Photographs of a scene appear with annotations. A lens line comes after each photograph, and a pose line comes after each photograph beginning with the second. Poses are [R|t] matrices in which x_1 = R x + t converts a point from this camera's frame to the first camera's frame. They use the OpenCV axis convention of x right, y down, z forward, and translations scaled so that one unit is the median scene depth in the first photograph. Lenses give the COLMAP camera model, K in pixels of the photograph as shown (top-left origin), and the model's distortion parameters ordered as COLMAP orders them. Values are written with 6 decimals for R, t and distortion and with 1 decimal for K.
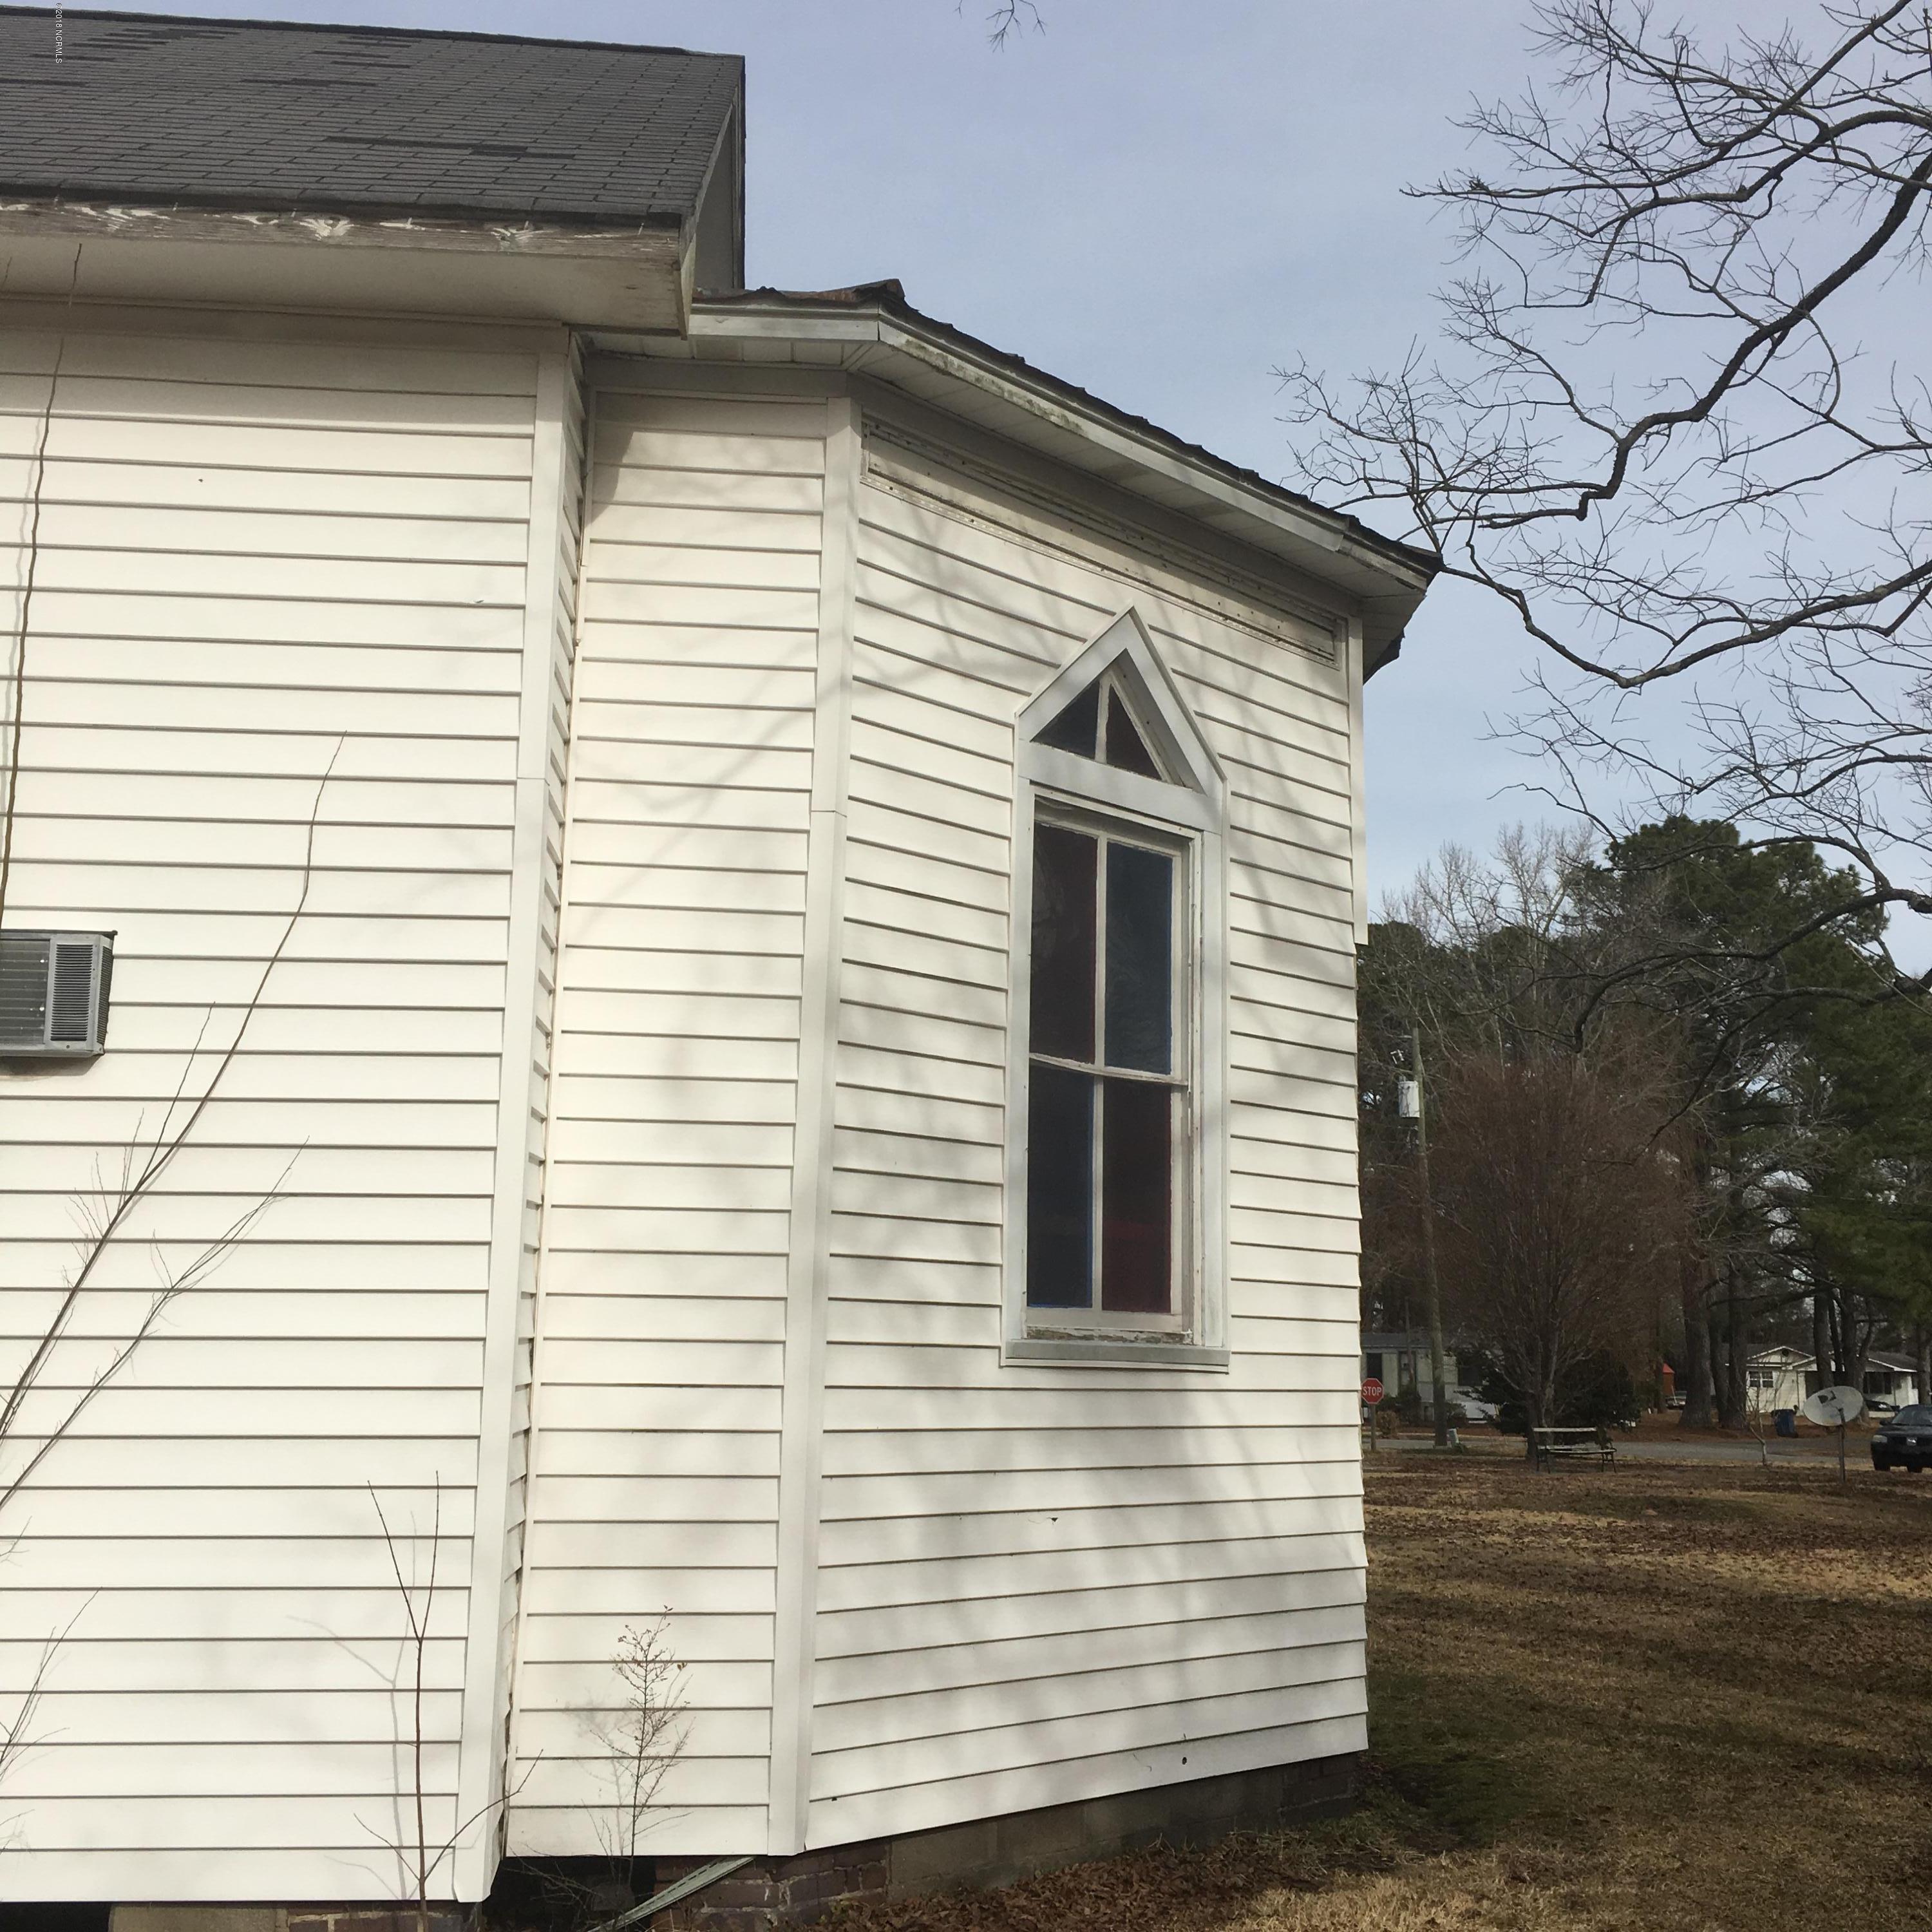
lens RADIAL K [[2256.4, 0, 966.0], [0, 2256.4, 966.0], [0, 0, 1]] dist [0.069093, -0.065313]
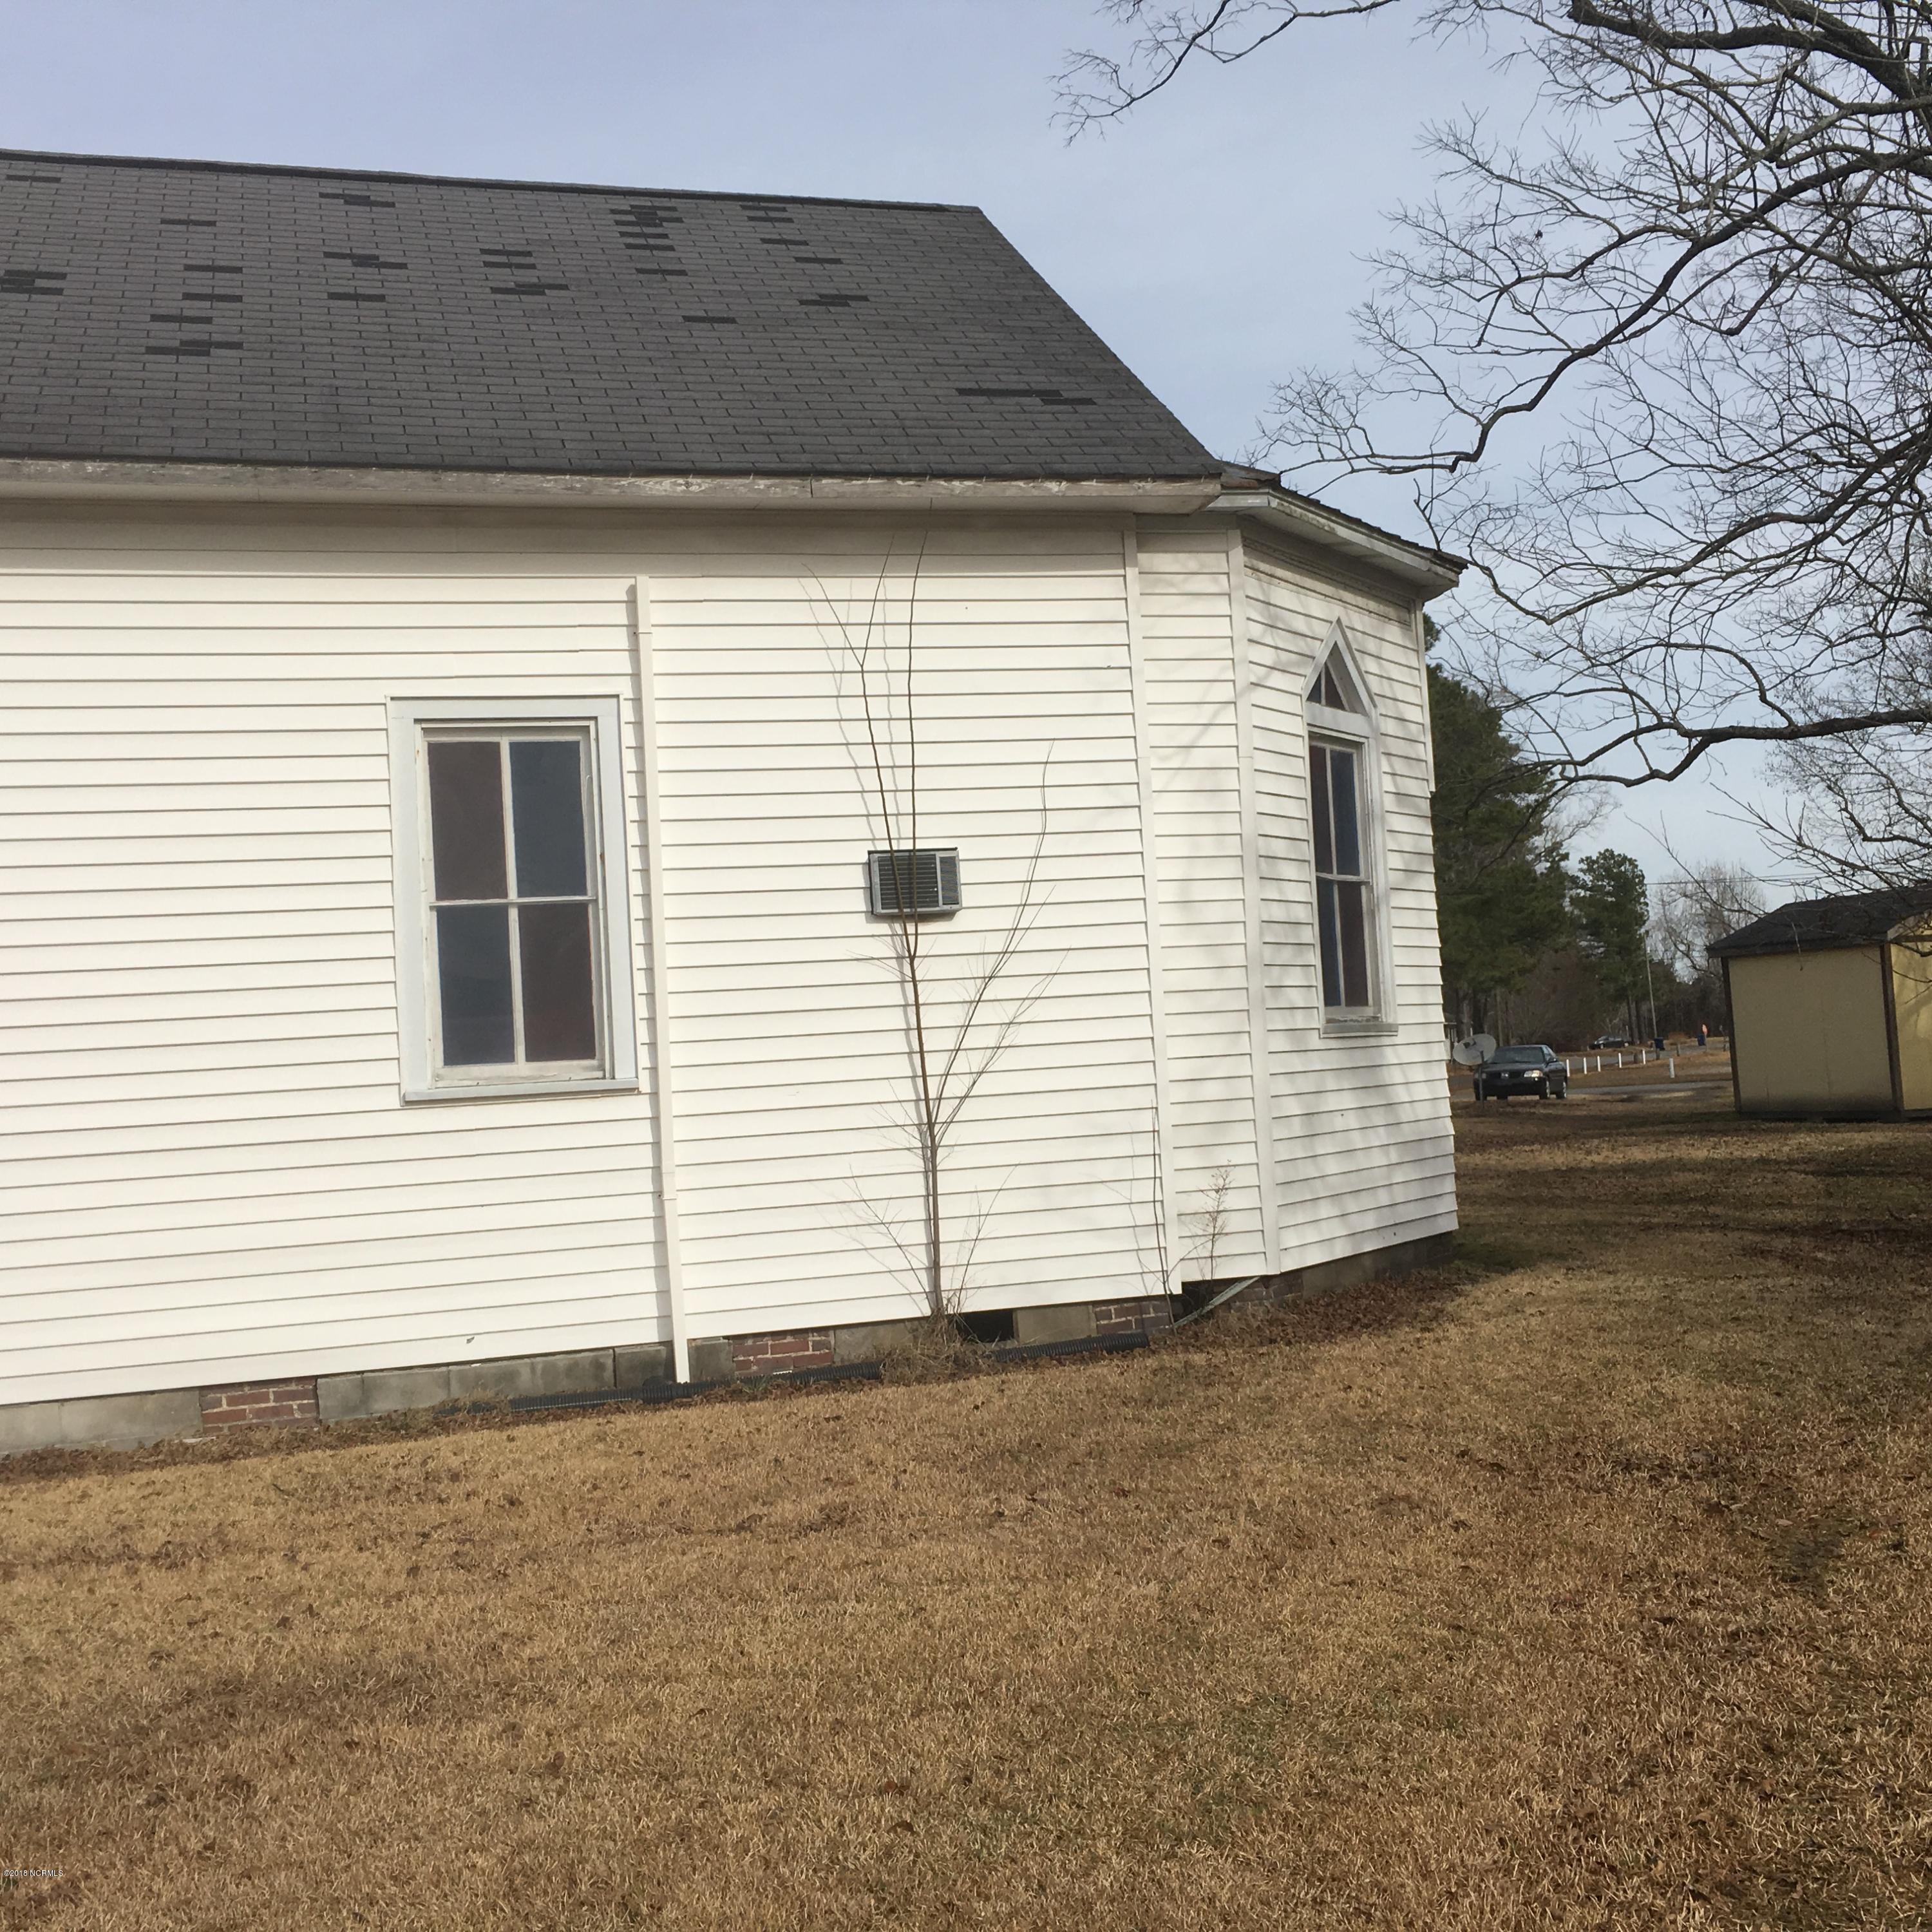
lens RADIAL K [[2256.4, 0, 966.0], [0, 2256.4, 966.0], [0, 0, 1]] dist [0.069093, -0.065313]
pose [[0.978715, -0.062929, 0.195338, -0.613556], [0.037323, 0.990533, 0.132103, -0.140000], [-0.201802, -0.122001, 0.971798, -0.751483]]
